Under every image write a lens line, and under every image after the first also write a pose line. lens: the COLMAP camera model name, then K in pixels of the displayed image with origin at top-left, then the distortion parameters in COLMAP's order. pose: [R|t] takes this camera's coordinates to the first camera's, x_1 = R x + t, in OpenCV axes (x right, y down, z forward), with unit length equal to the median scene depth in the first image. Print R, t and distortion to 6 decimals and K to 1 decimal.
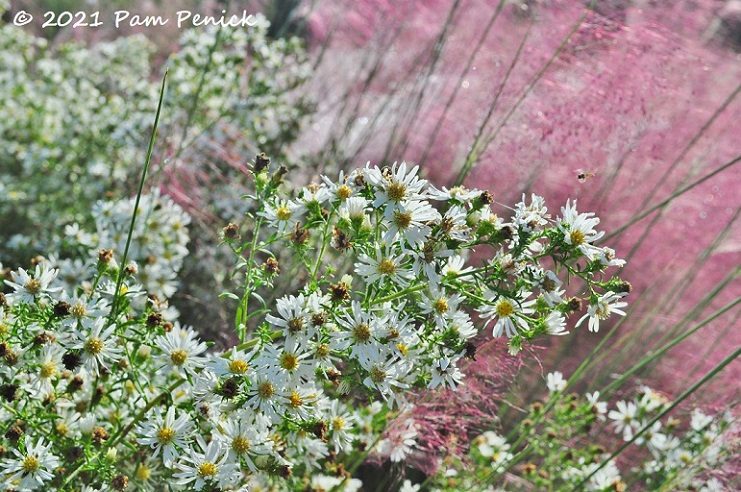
lens RADIAL K [[1084.0, 0, 370.3], [0, 1084.0, 246.2], [0, 0, 1]] dist [-0.000892, 0.000000]
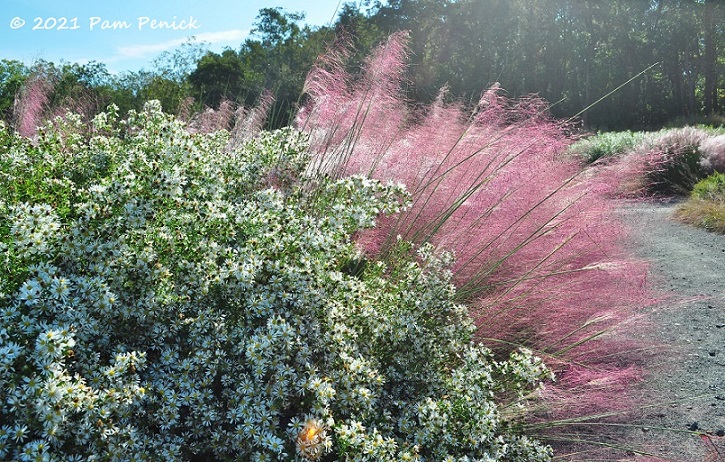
lens RADIAL K [[639.7, 0, 362.4], [0, 639.7, 231.4], [0, 0, 1]] dist [0.001067, 0.000105]
pose [[0.994200, -0.038107, 0.100565, -0.234261], [0.038287, 0.999267, 0.000137, 0.156878], [-0.100497, 0.003714, 0.994930, -1.584712]]
